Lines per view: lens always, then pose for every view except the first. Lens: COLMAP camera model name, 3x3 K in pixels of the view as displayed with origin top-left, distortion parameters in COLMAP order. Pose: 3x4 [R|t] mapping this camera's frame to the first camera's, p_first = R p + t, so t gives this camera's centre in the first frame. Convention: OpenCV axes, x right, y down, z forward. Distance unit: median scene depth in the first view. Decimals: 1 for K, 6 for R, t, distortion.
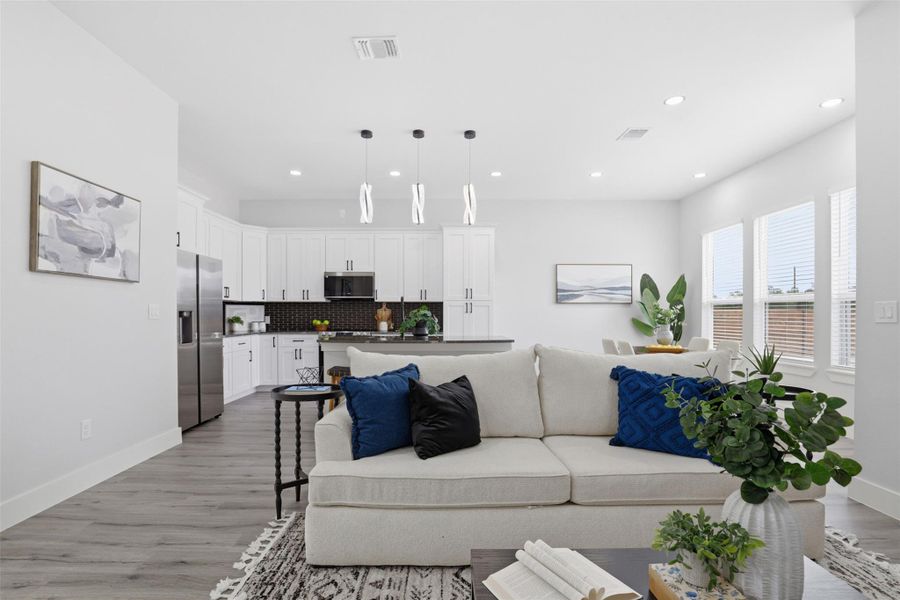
lens RADIAL K [[423.2, 0, 448.4], [0, 423.2, 315.1], [0, 0, 1]] dist [-0.019363, 0.000568]
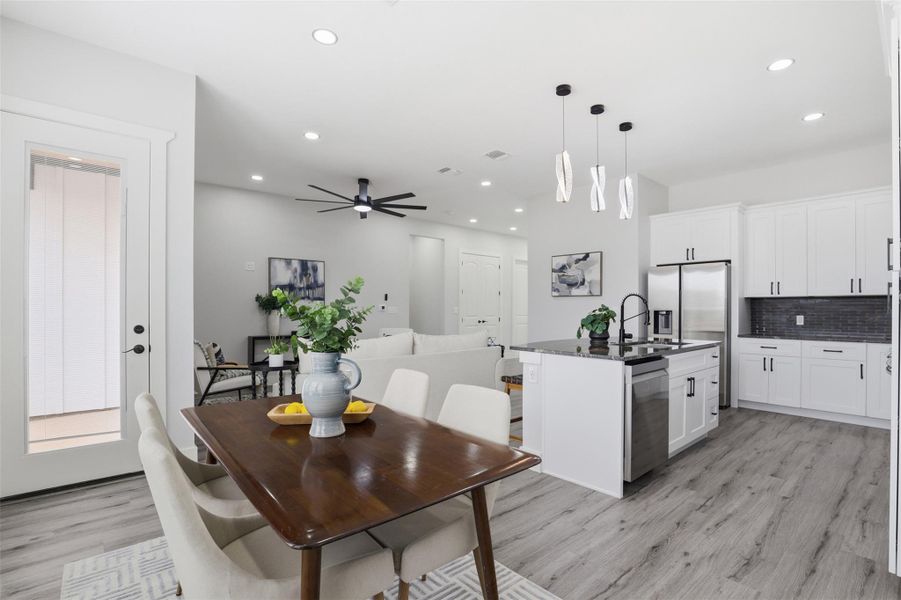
lens RADIAL K [[419.2, 0, 448.9], [0, 419.2, 308.1], [0, 0, 1]] dist [-0.023492, 0.000158]
pose [[-0.756451, -0.001981, -0.654047, 0.506510], [-0.001103, 0.999998, -0.001753, -0.009284], [0.654049, -0.000605, -0.756452, 1.013425]]
